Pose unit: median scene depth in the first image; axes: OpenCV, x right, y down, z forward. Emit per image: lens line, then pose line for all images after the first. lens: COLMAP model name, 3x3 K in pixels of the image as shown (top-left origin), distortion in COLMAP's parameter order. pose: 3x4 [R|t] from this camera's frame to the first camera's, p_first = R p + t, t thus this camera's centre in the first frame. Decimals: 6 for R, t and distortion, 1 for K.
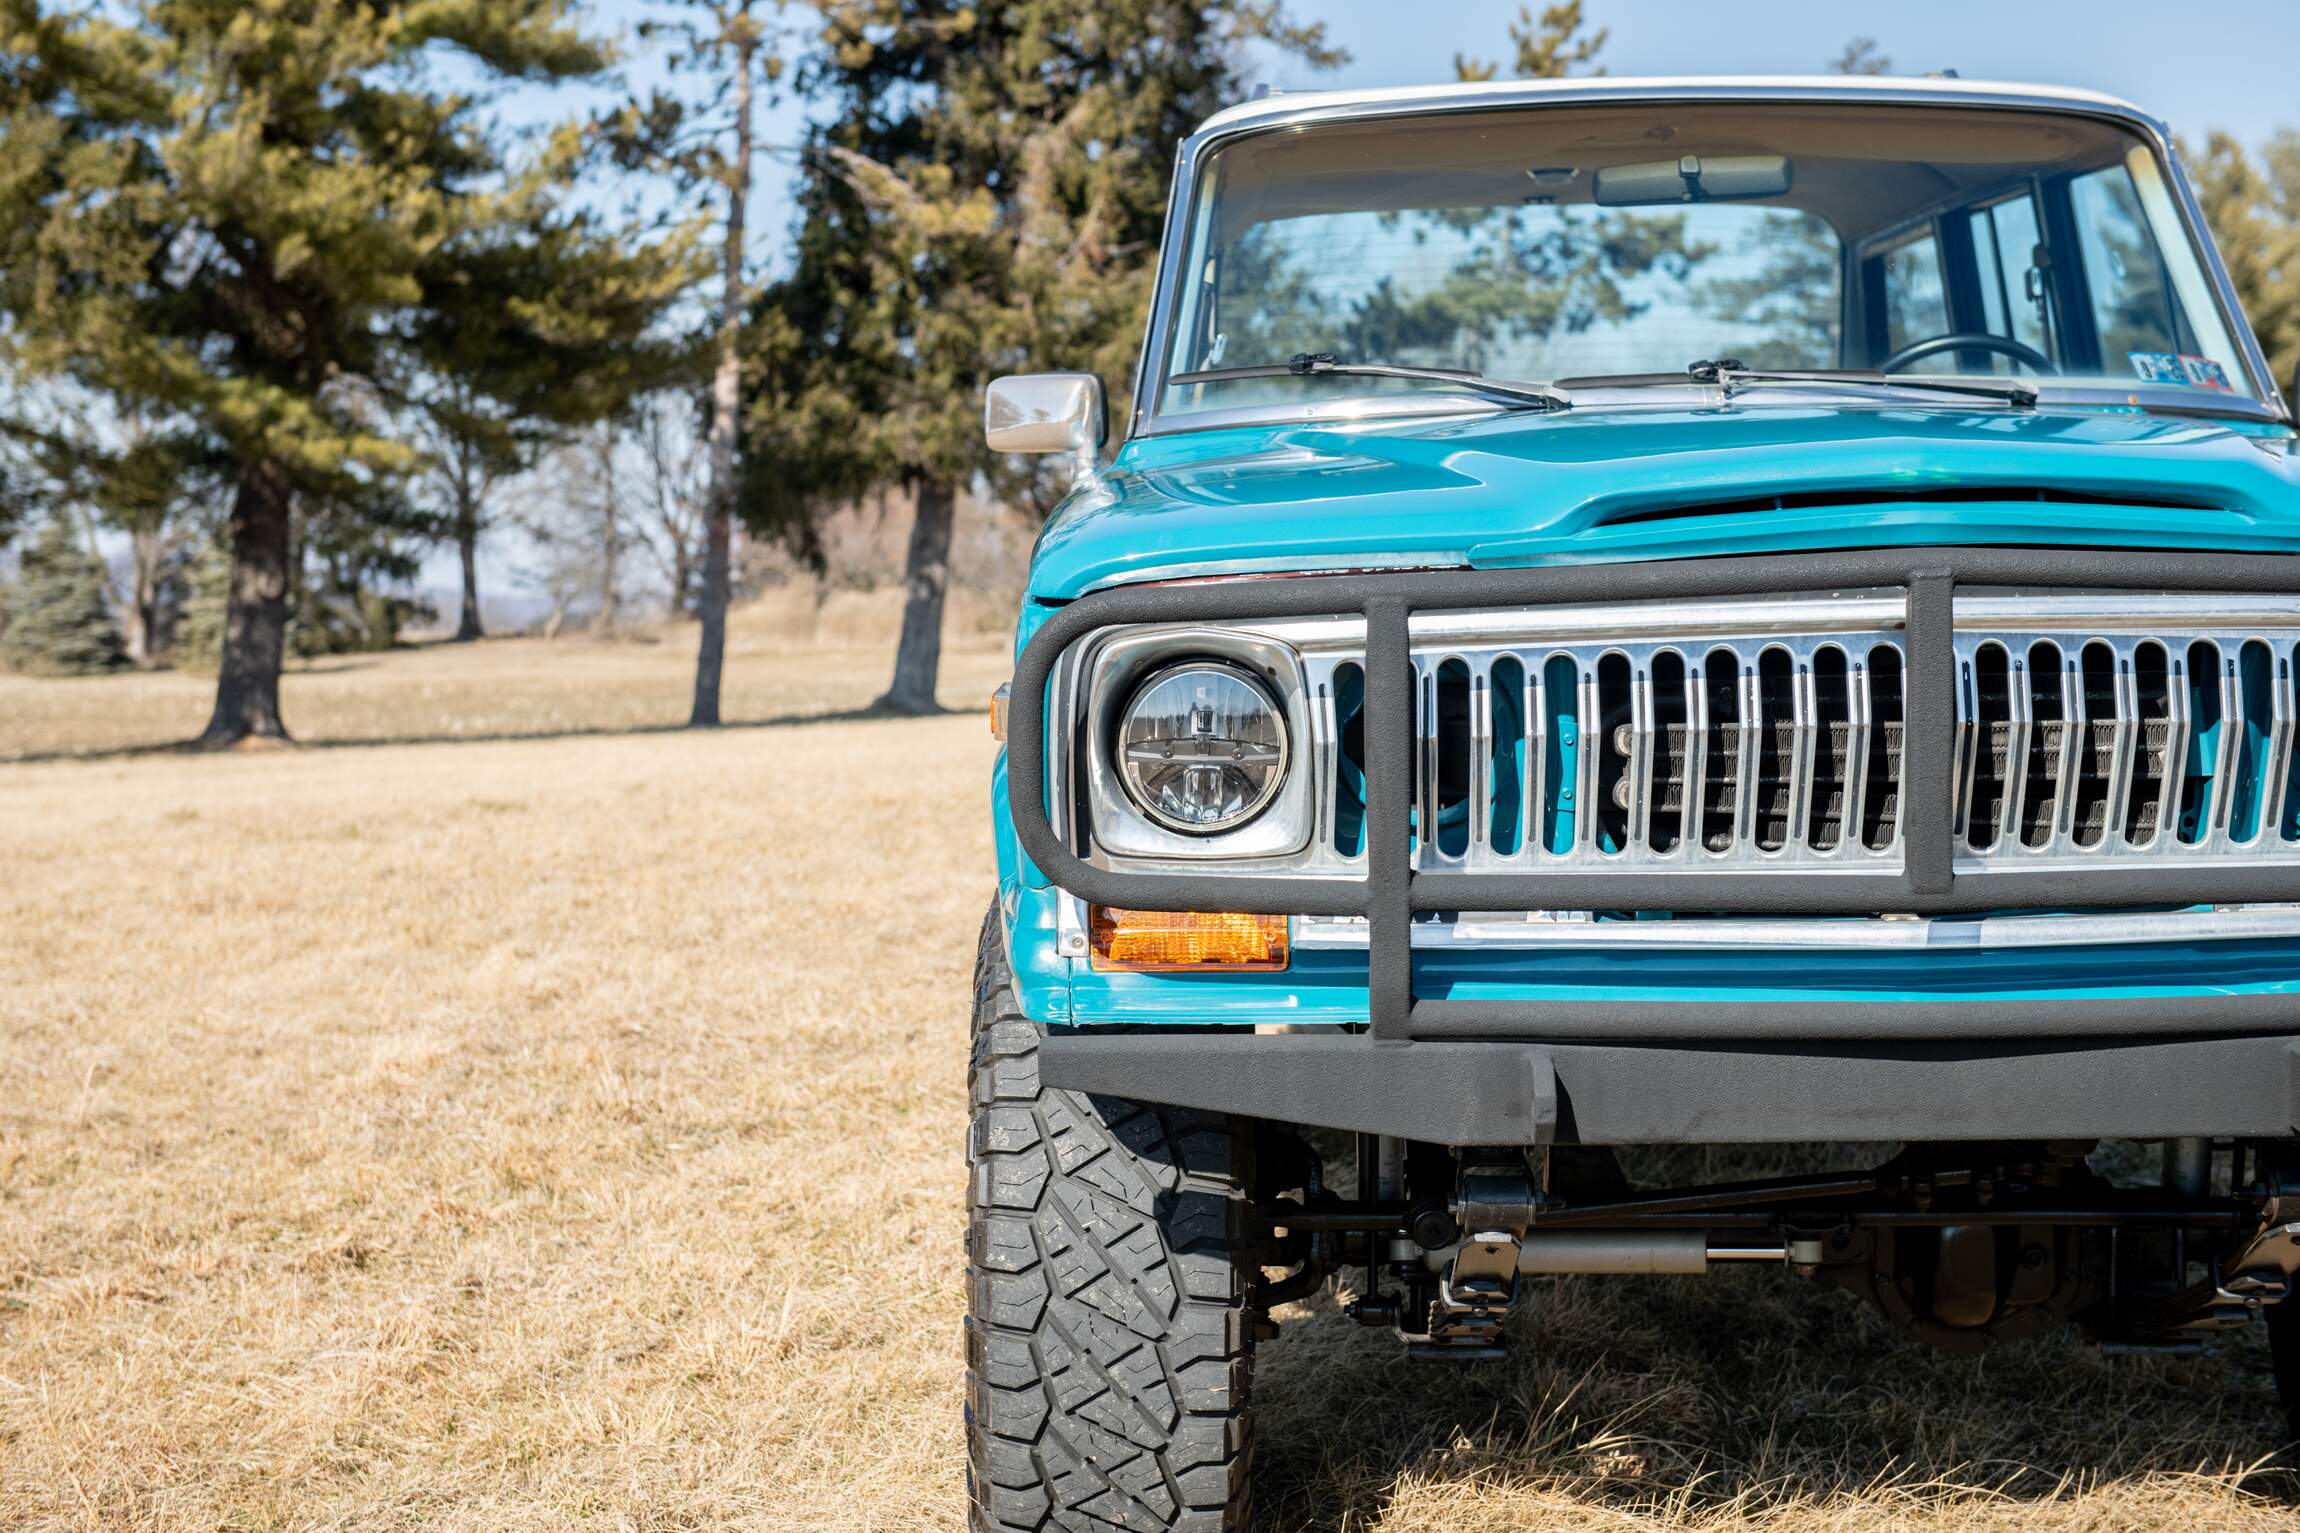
lens RADIAL K [[3705.8, 0, 1150.0], [0, 3705.8, 766.5], [0, 0, 1]] dist [0.051533, 0.015948]
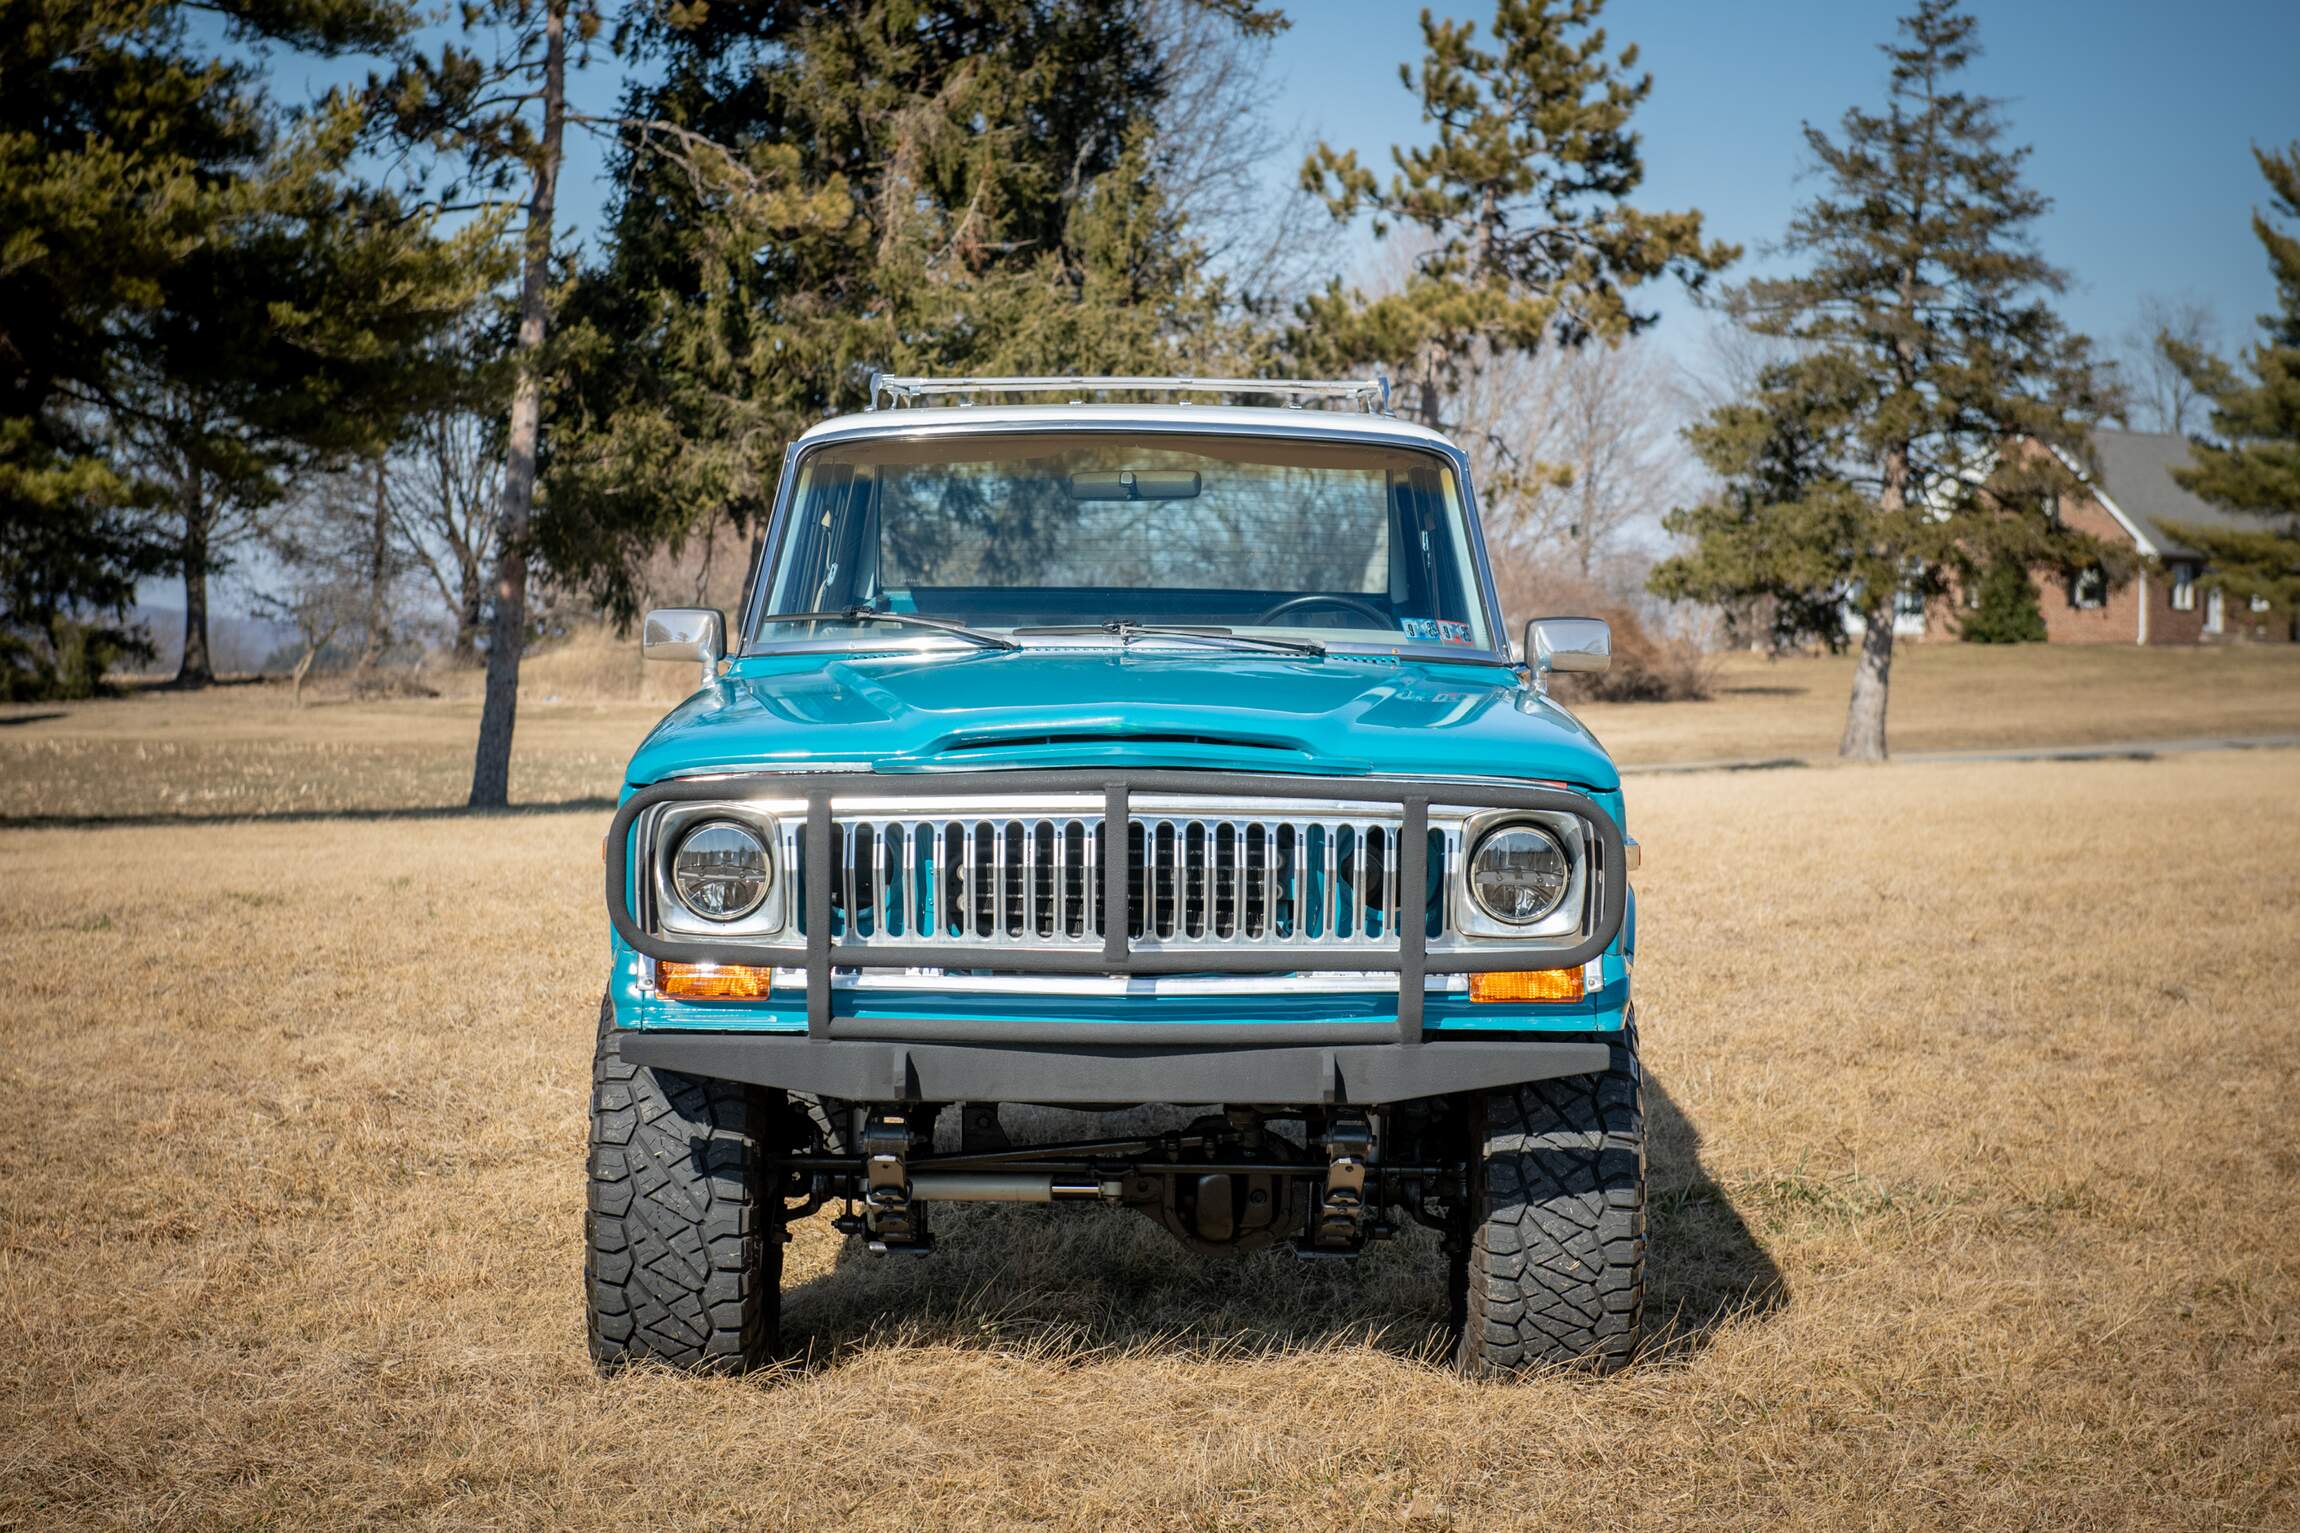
lens RADIAL K [[4857.5, 0, 1143.7], [0, 4857.5, 647.8], [0, 0, 1]] dist [0.034190, -0.223607]
pose [[0.999674, 0.022387, 0.012249, 0.013735], [-0.021810, 0.998732, -0.045371, -0.000798], [-0.013249, 0.045089, 0.998895, -0.097225]]
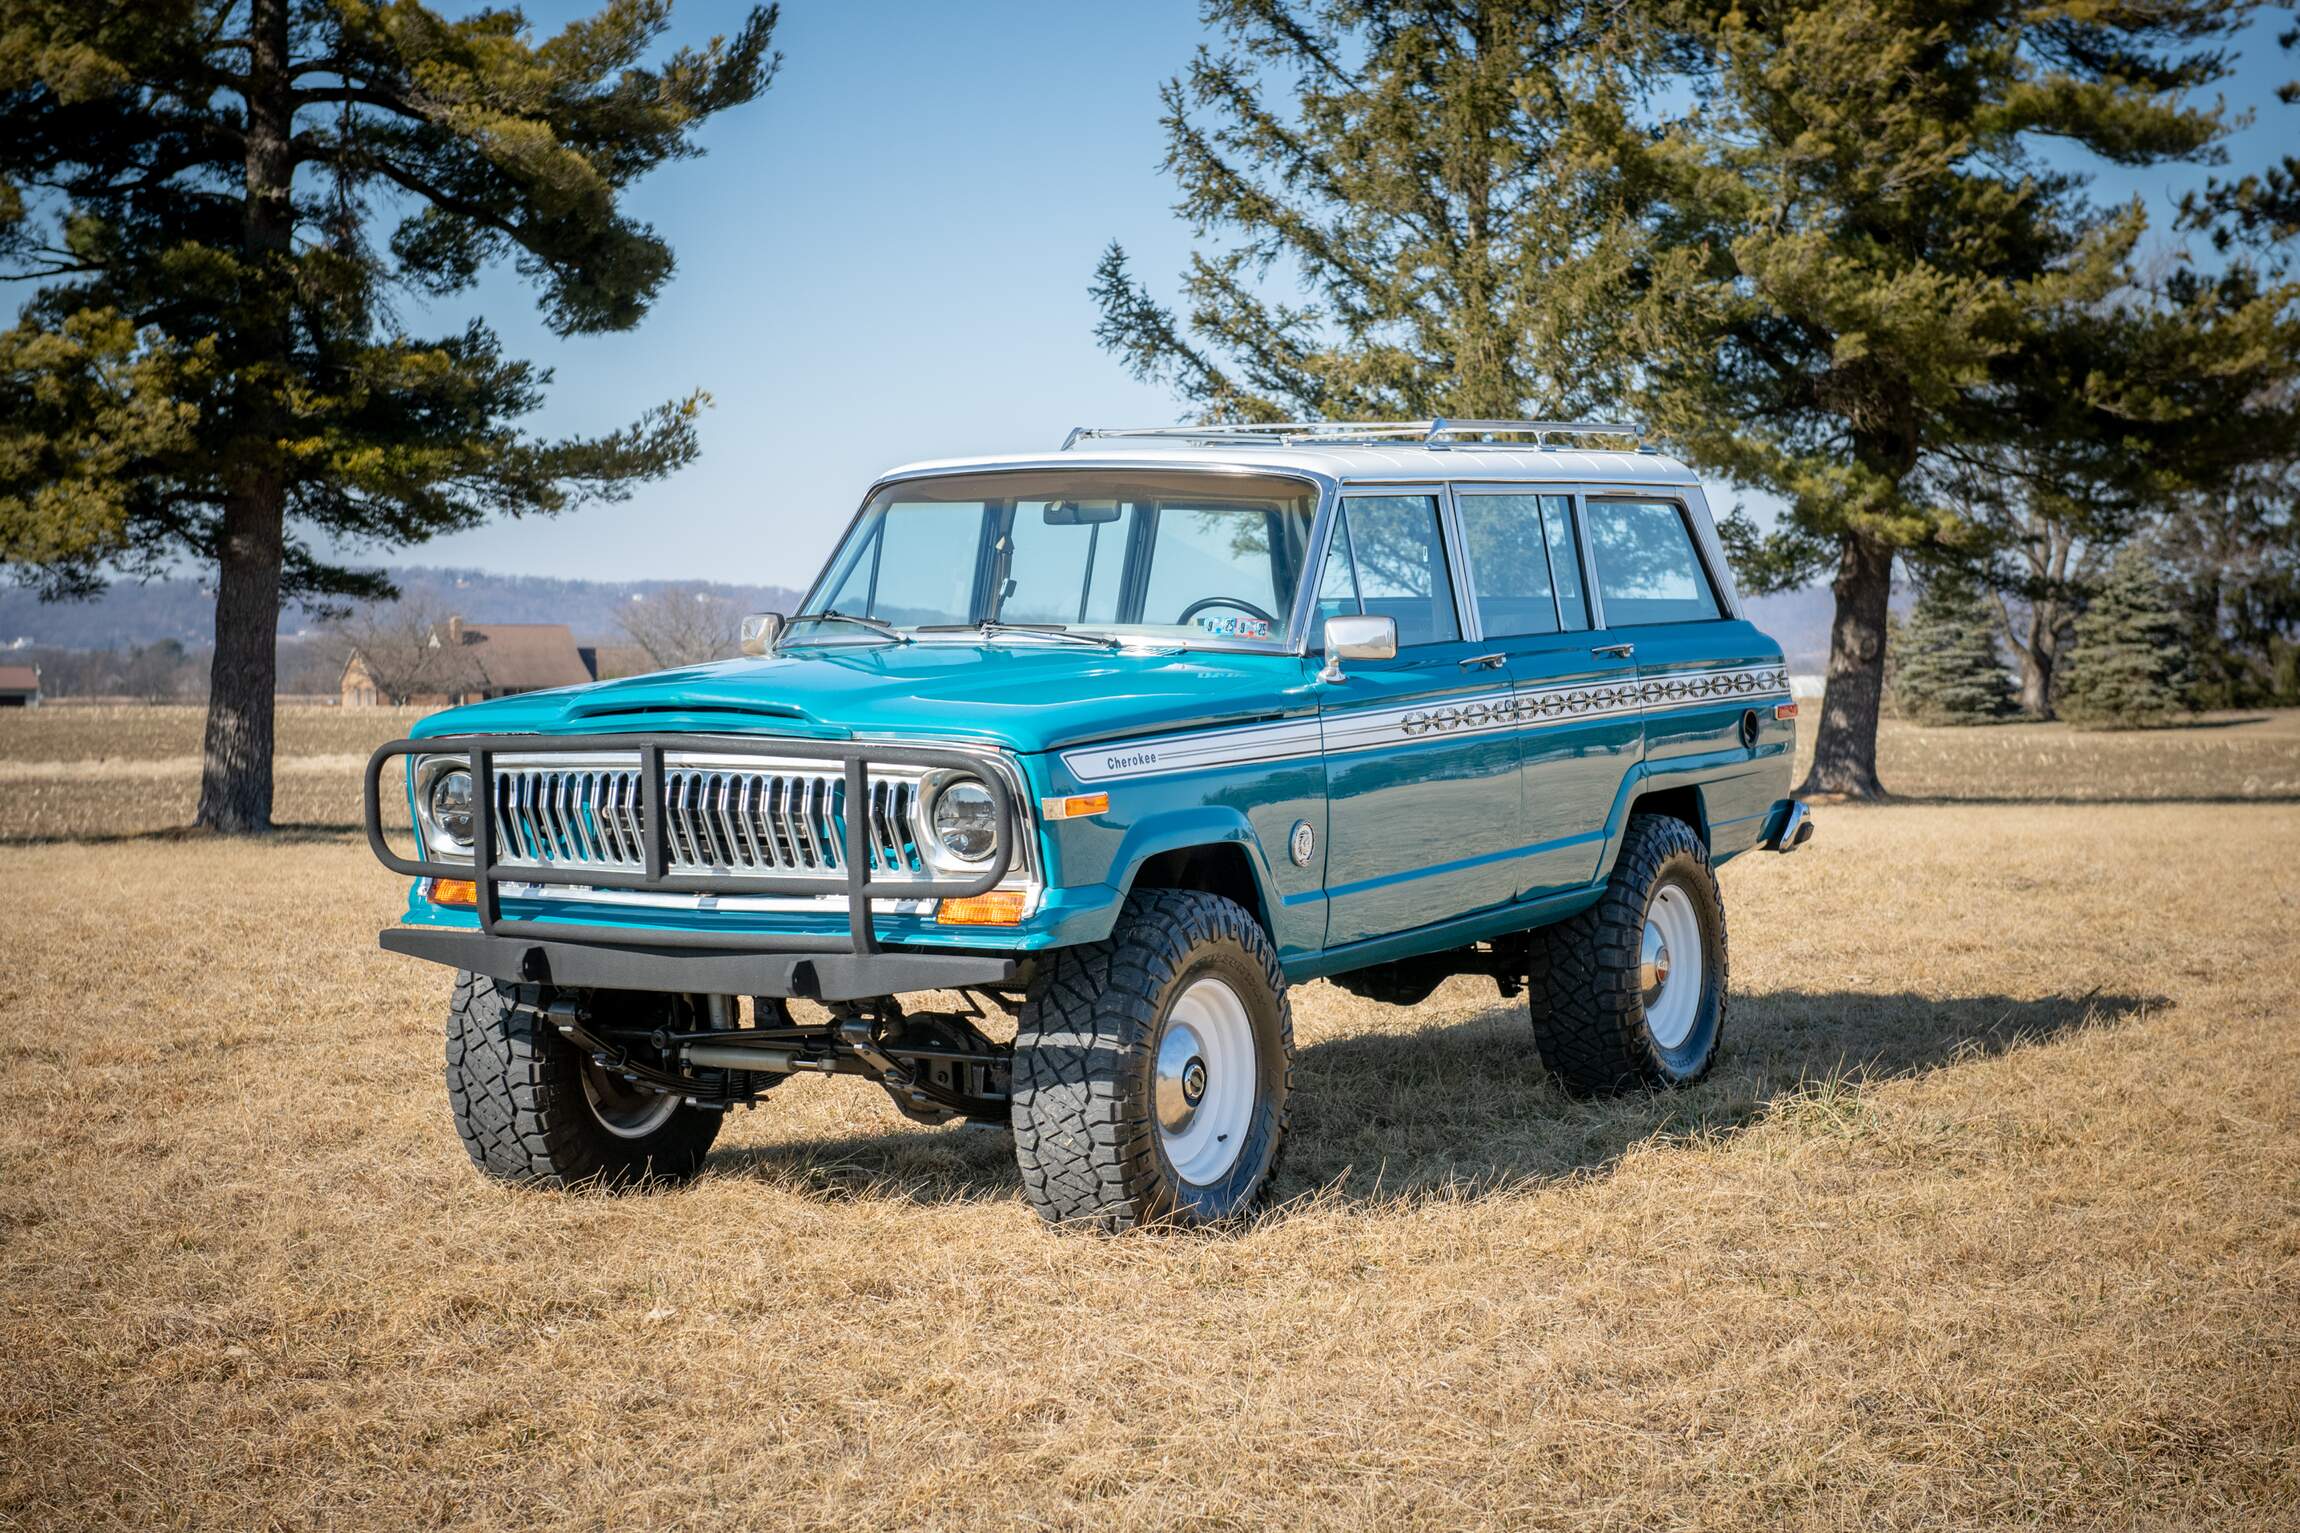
lens RADIAL K [[3953.4, 0, 1150.0], [0, 3953.4, 766.5], [0, 0, 1]] dist [0.049750, -0.060131]
pose [[0.874203, 0.031382, -0.484545, 0.119951], [-0.038048, 0.999268, -0.003926, -0.002851], [0.484068, 0.021869, 0.874757, -0.072251]]
